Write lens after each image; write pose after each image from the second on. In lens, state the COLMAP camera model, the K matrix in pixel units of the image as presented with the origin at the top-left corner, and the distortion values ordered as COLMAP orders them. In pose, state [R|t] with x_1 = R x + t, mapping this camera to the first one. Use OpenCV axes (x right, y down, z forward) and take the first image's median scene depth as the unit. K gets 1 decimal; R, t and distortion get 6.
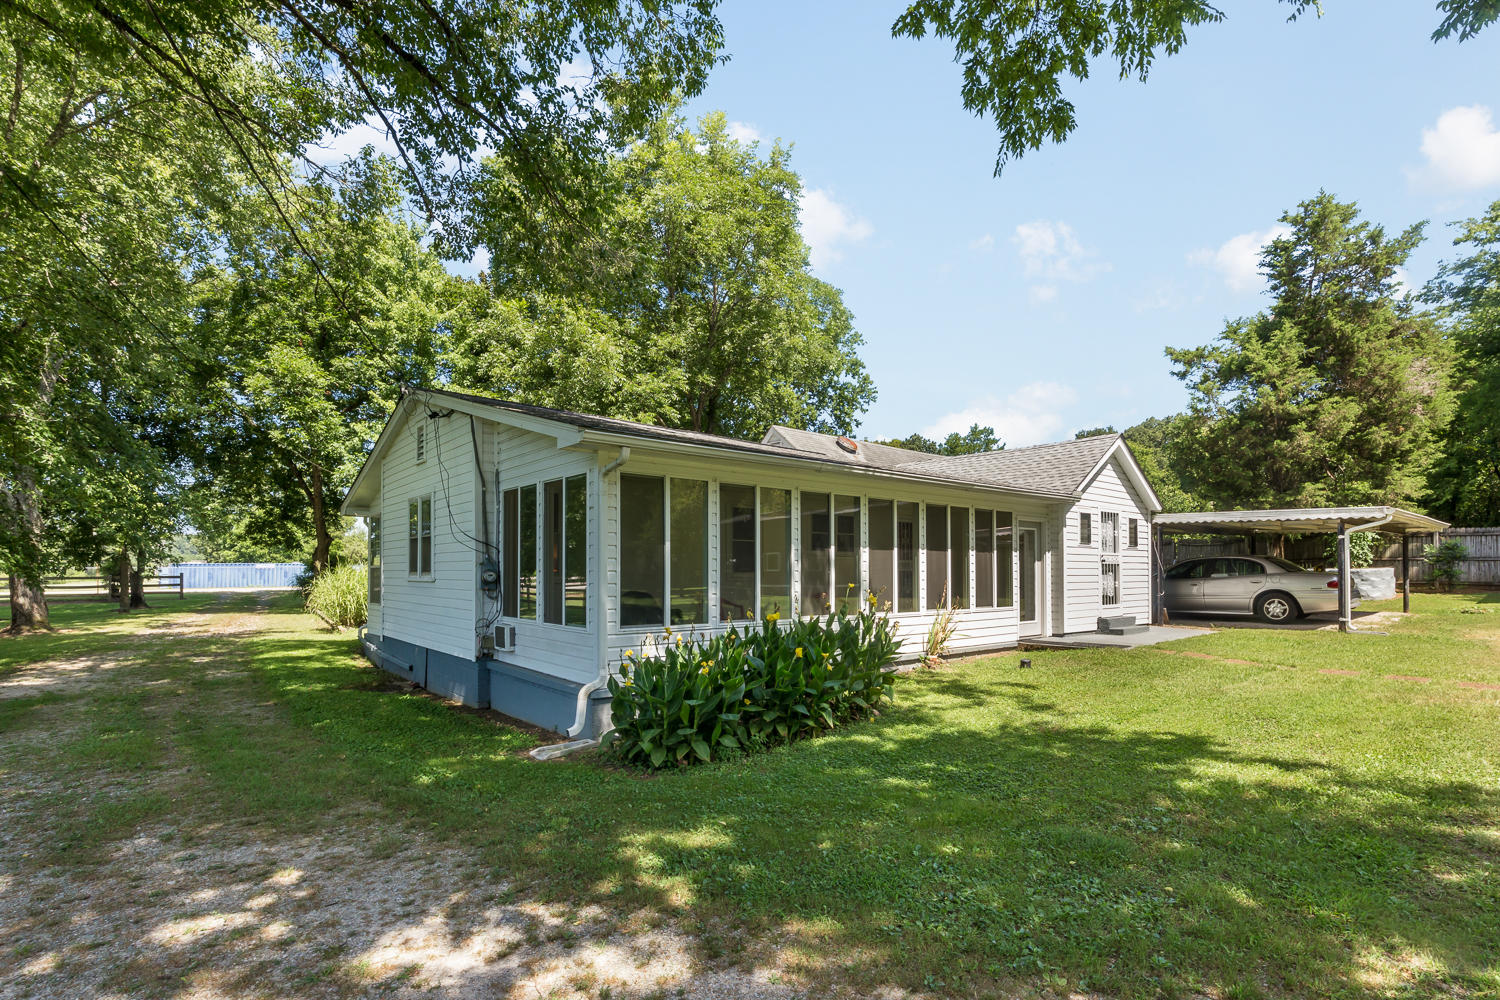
lens RADIAL K [[697.8, 0, 754.9], [0, 697.8, 561.5], [0, 0, 1]] dist [-0.001306, -0.000466]
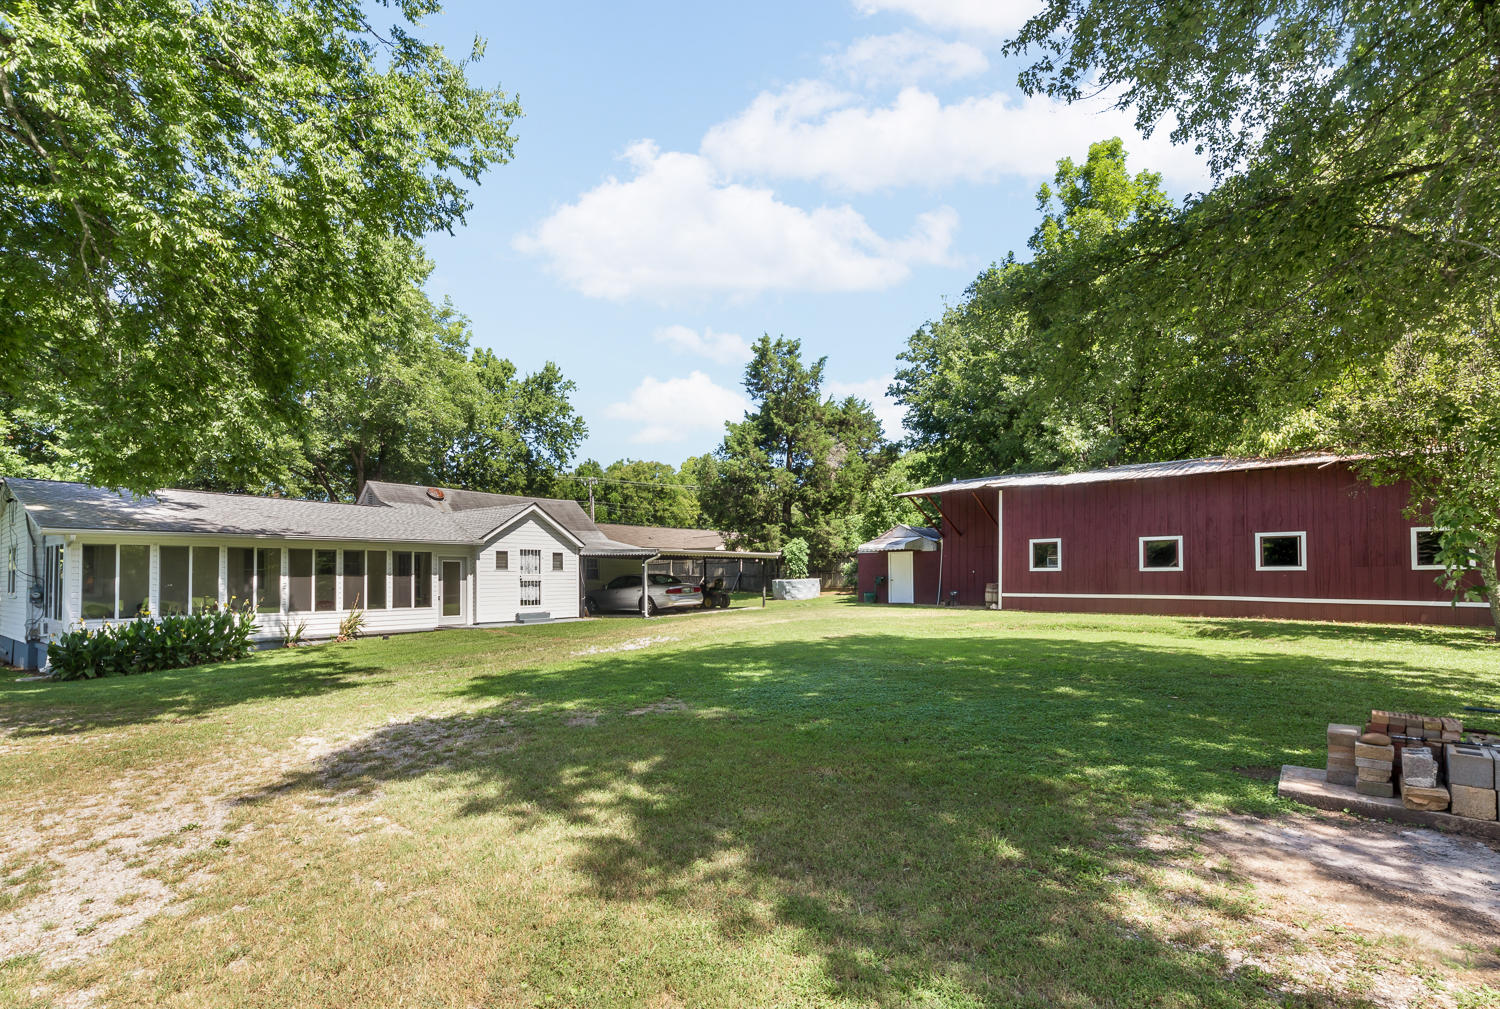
lens RADIAL K [[702.6, 0, 746.6], [0, 702.6, 553.3], [0, 0, 1]] dist [-0.002165, -0.000536]
pose [[0.980851, -0.003549, 0.194727, 0.841947], [0.007985, 0.999726, -0.021999, -0.025233], [-0.194596, 0.023133, 0.980611, -0.888514]]
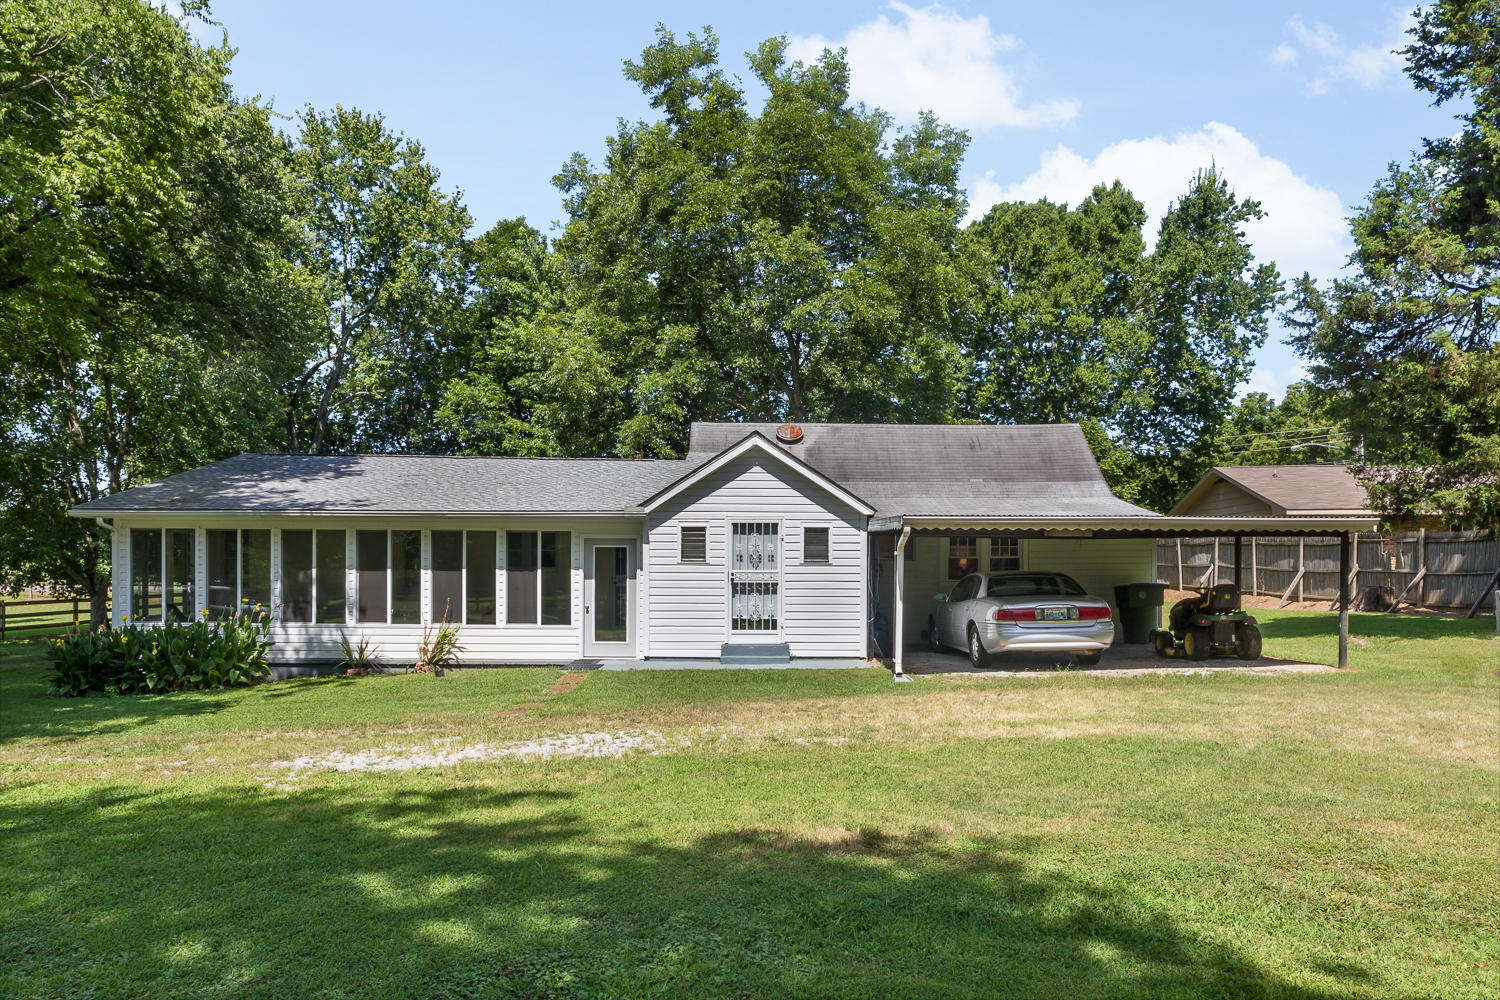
lens RADIAL K [[1049.5, 0, 753.0], [0, 1049.5, 565.0], [0, 0, 1]] dist [-0.002735, -0.003490]
pose [[0.768169, -0.002841, -0.640241, 1.630324], [0.003170, 0.999995, -0.000634, -0.021383], [0.640239, -0.001543, 0.768174, 0.014334]]
